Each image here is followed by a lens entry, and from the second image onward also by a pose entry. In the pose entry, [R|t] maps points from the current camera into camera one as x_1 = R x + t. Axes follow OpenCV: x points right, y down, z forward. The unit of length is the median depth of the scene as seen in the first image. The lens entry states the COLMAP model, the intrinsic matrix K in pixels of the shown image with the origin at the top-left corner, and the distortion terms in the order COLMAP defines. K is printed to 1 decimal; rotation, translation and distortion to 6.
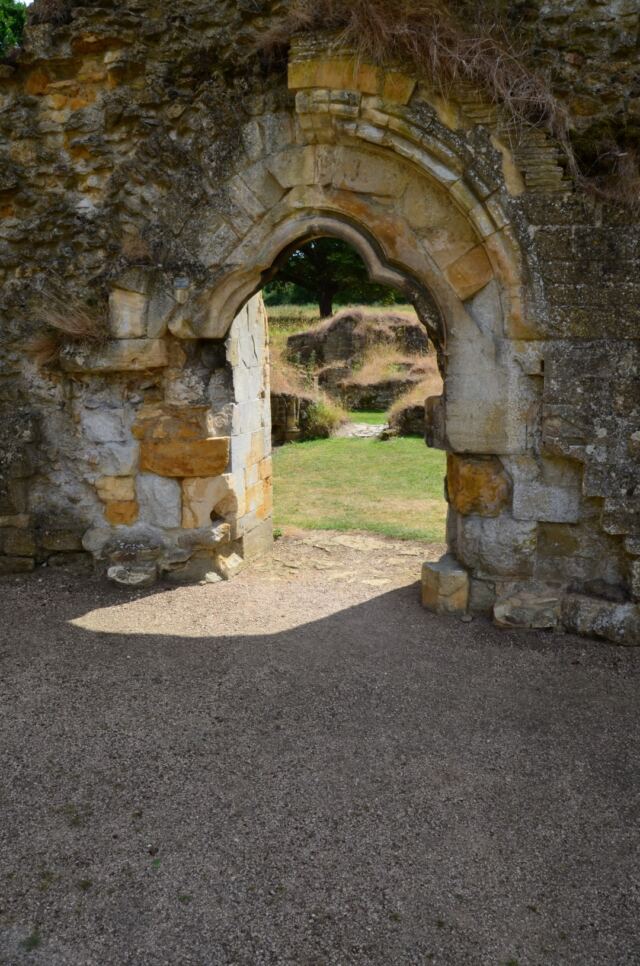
lens RADIAL K [[761.6, 0, 320.0], [0, 761.6, 485.4], [0, 0, 1]] dist [-0.116954, 0.068538]
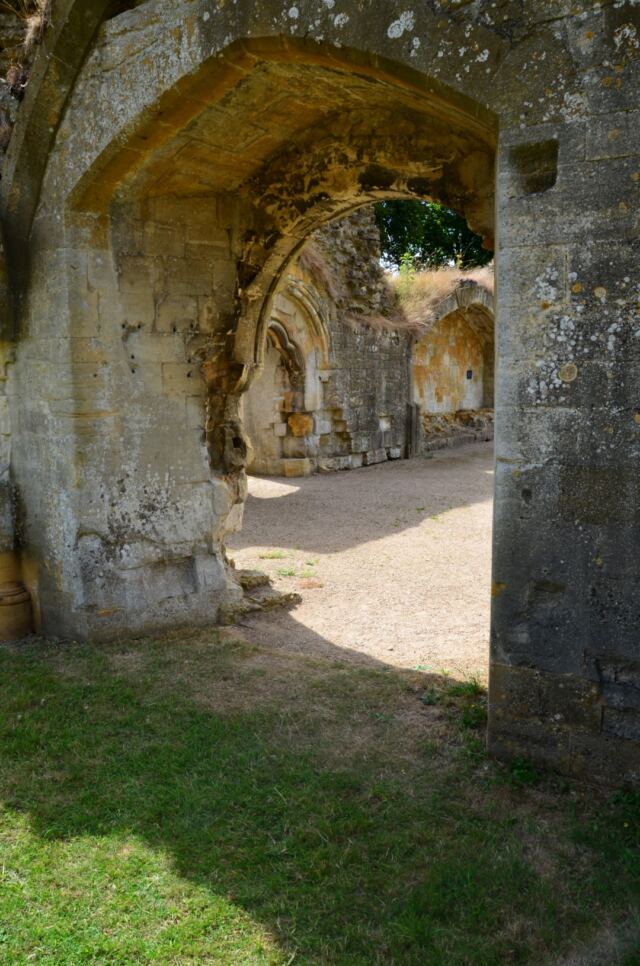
lens RADIAL K [[761.6, 0, 320.0], [0, 761.6, 481.4], [0, 0, 1]] dist [-0.116954, 0.068538]
pose [[0.247080, -0.132685, 0.959868, -2.488602], [0.202069, 0.975858, 0.082880, -0.017605], [-0.947692, 0.173482, 0.267927, 0.287979]]
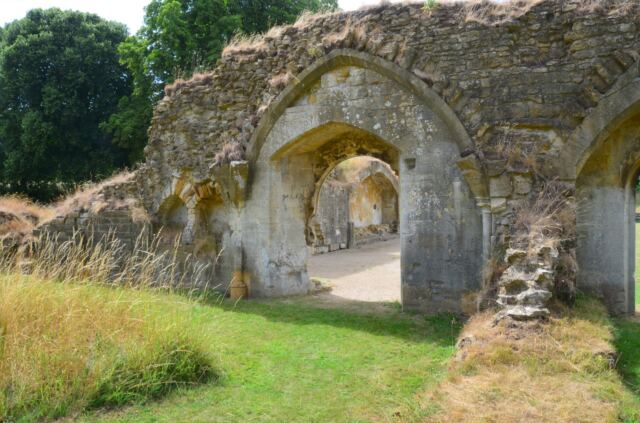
lens RADIAL K [[504.6, 0, 320.9], [0, 504.6, 210.9], [0, 0, 1]] dist [-0.116954, 0.068538]
pose [[0.142710, -0.010461, 0.989709, -3.681986], [0.206771, 0.978196, -0.019475, -0.055372], [-0.967925, 0.207422, 0.141761, 0.329502]]
